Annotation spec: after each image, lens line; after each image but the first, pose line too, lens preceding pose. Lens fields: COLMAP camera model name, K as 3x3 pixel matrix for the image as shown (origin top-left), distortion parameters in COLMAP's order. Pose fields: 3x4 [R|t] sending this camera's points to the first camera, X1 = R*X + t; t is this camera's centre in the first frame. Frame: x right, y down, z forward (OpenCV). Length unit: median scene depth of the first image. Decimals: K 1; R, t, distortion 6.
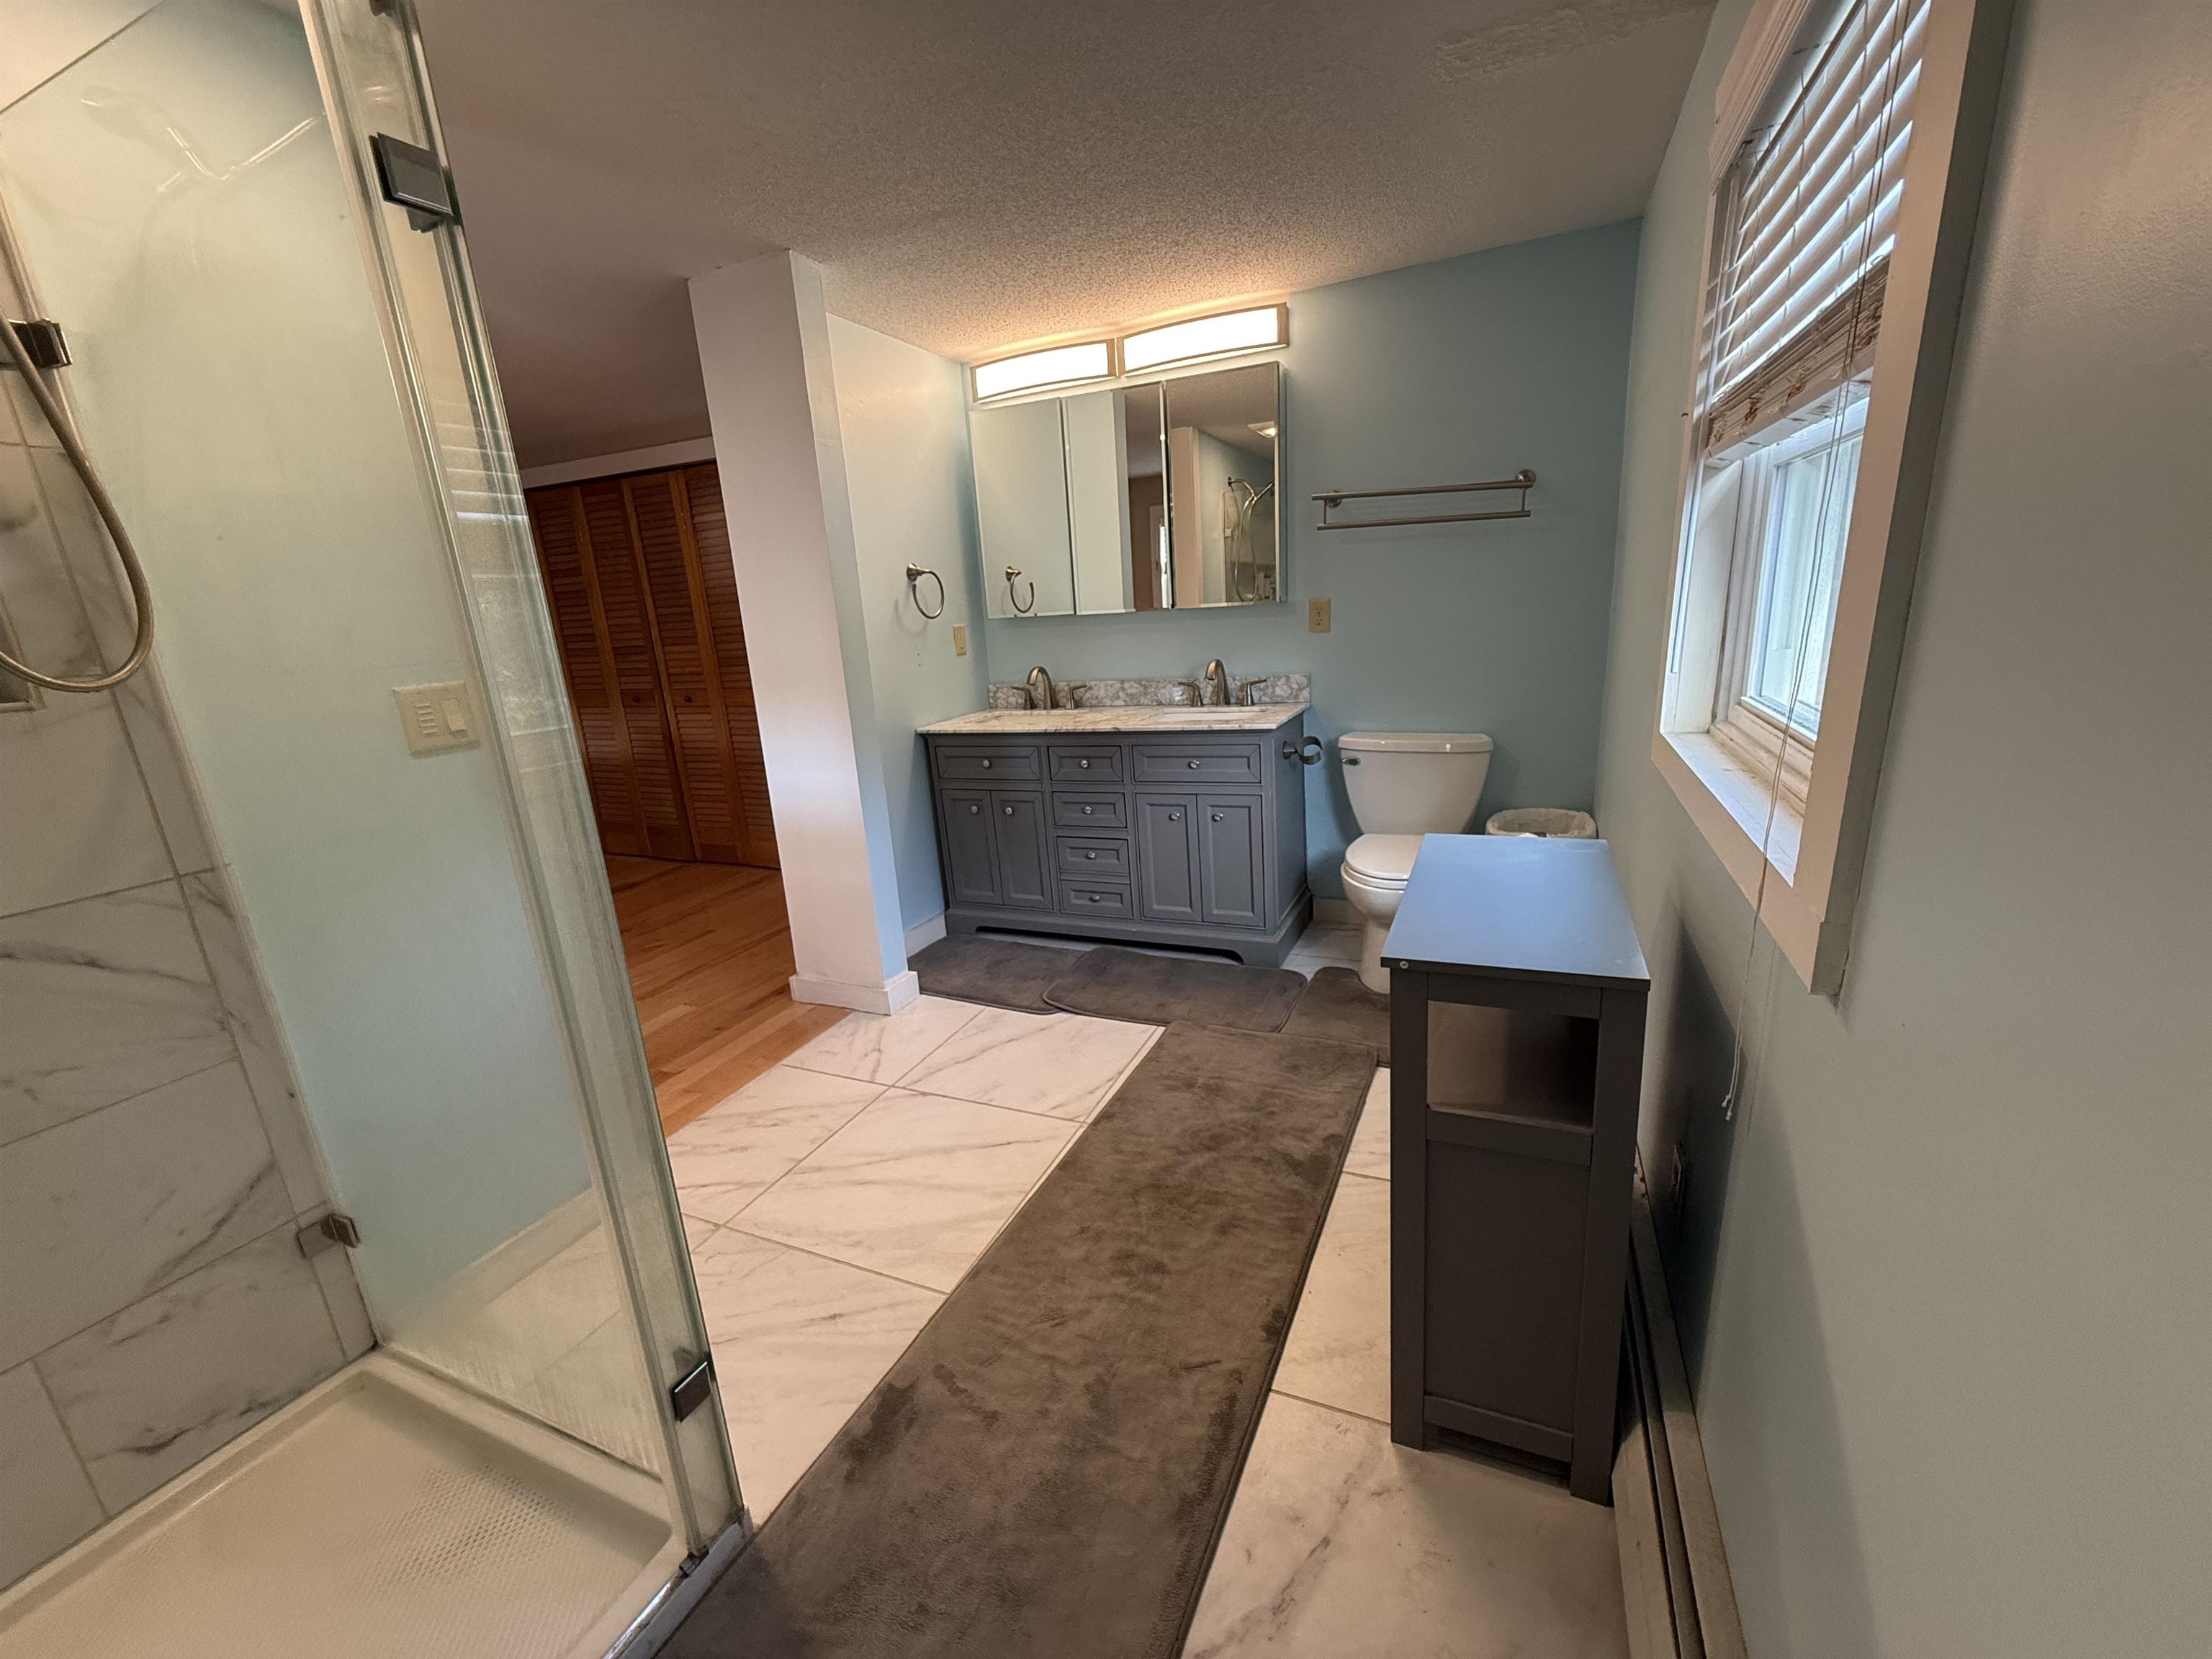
lens RADIAL K [[876.6, 0, 1122.5], [0, 876.6, 835.2], [0, 0, 1]] dist [-0.000637, -0.000646]
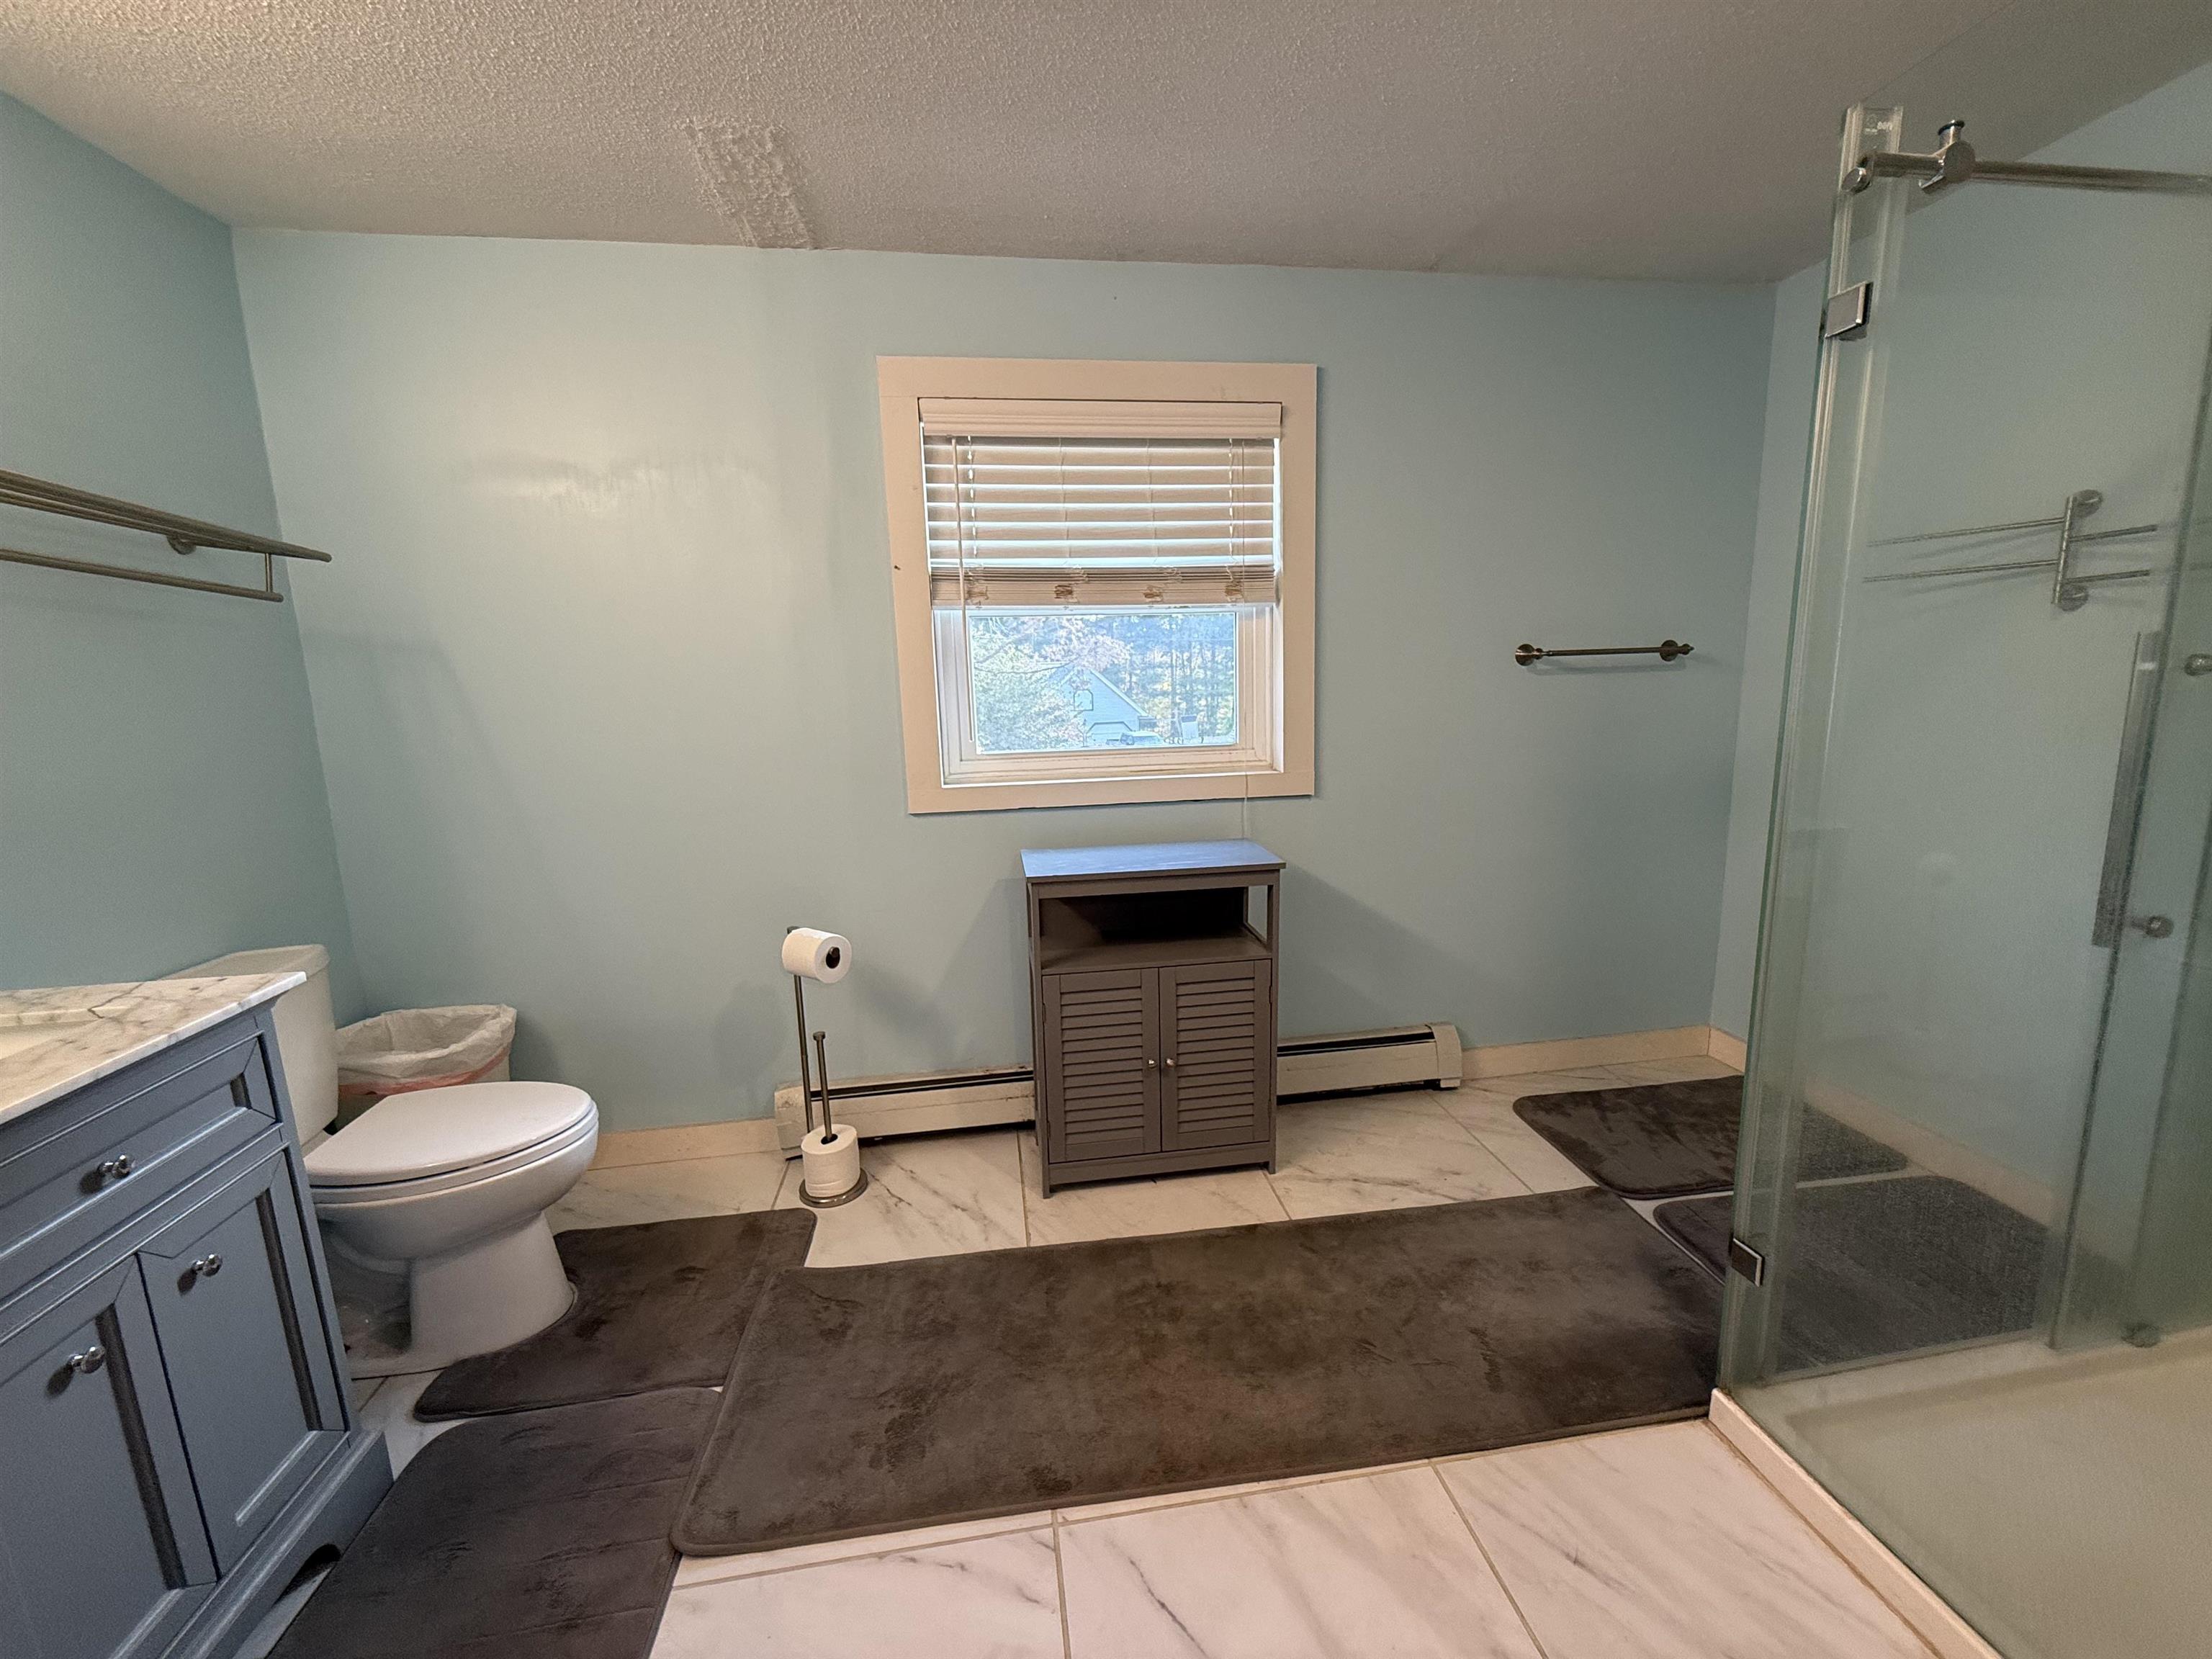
lens RADIAL K [[876.6, 0, 1114.8], [0, 876.6, 833.3], [0, 0, 1]] dist [-0.000637, -0.000646]
pose [[-0.526700, -0.069747, 0.847185, -0.622767], [0.281098, 0.926269, 0.251018, -0.276604], [-0.802229, 0.370353, -0.468261, 1.259313]]
